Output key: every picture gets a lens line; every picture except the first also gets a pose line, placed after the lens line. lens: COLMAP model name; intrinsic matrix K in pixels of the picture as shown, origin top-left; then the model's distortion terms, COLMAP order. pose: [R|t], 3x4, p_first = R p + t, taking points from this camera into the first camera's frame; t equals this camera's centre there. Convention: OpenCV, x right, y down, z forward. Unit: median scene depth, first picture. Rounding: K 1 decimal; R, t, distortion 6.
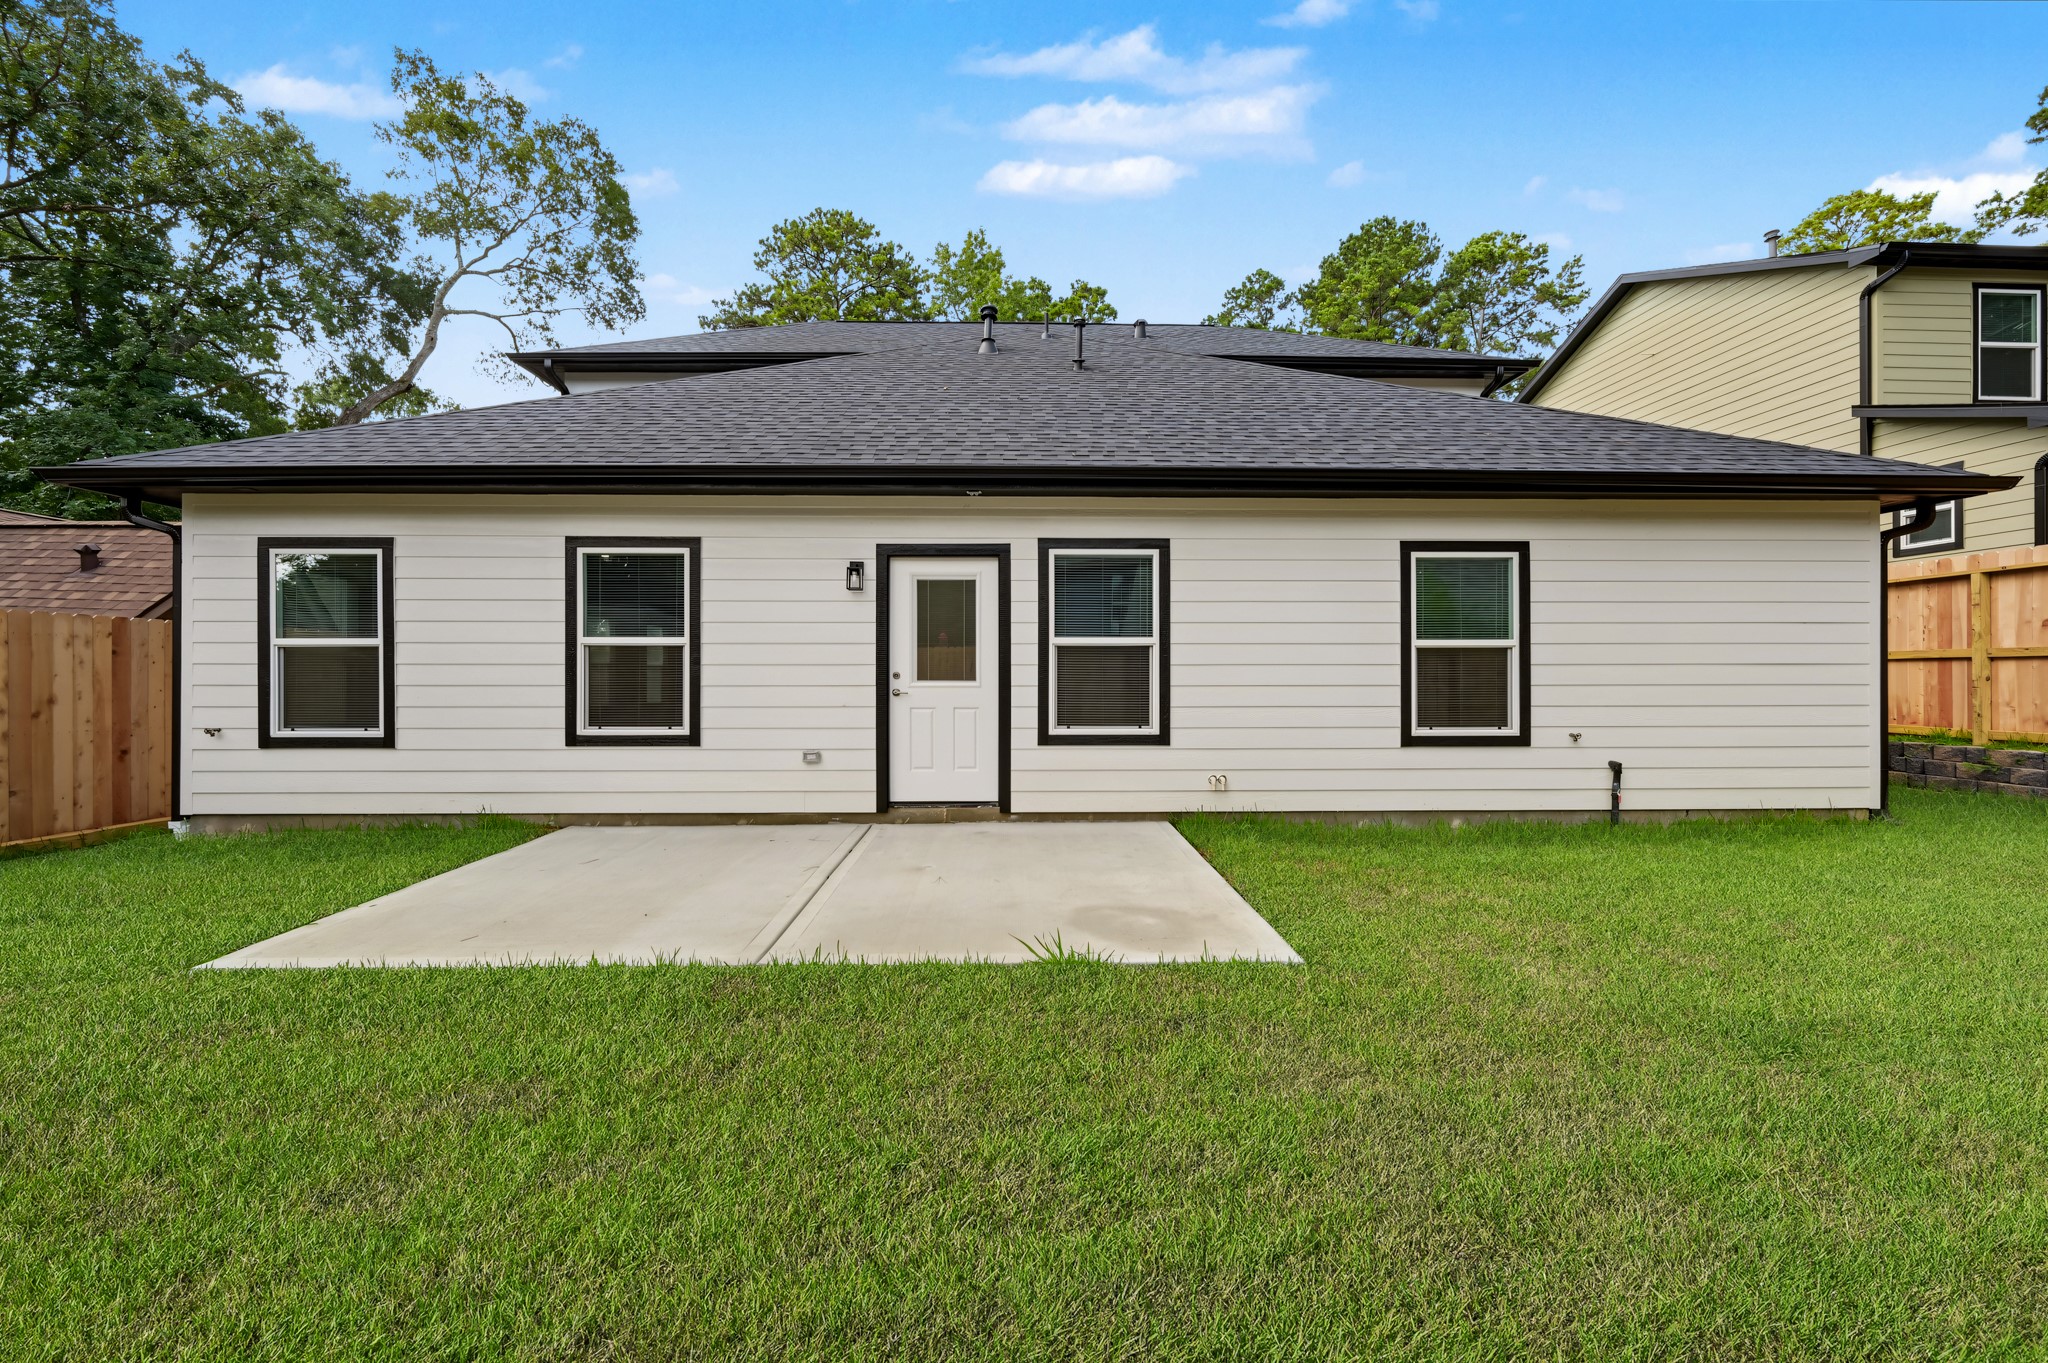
lens RADIAL K [[946.7, 0, 1024.4], [0, 946.7, 685.1], [0, 0, 1]] dist [0.009035, 0.000245]
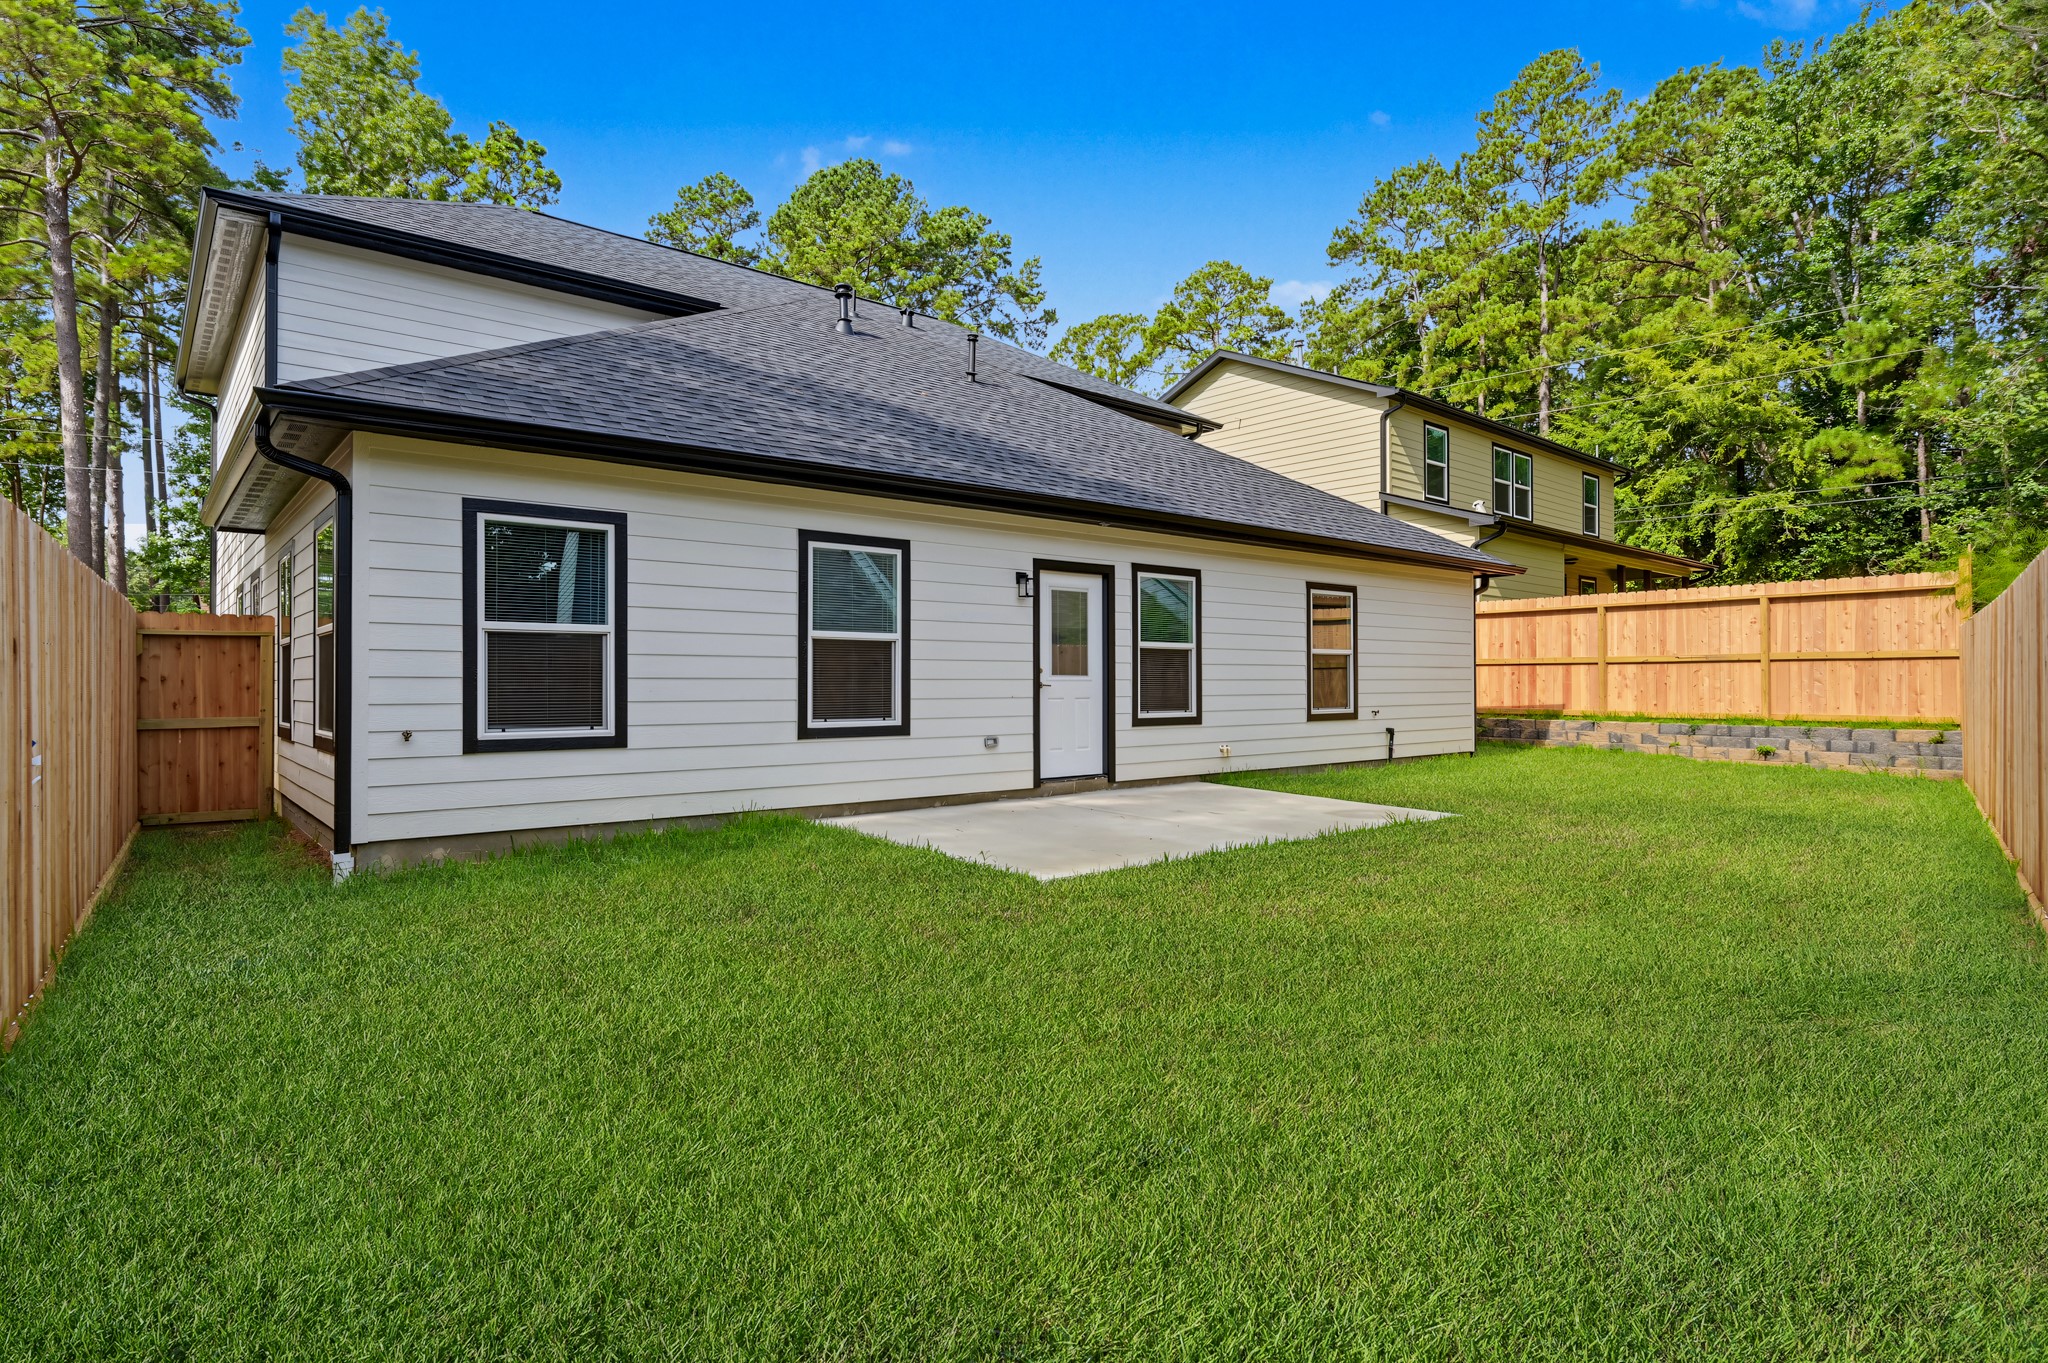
lens RADIAL K [[1065.2, 0, 1024.1], [0, 1065.2, 676.8], [0, 0, 1]] dist [-0.003652, -0.000155]
pose [[0.787347, 0.002566, 0.616504, -0.962487], [-0.002277, 0.999997, -0.001253, -0.000843], [-0.616506, -0.000418, 0.787350, -0.025045]]
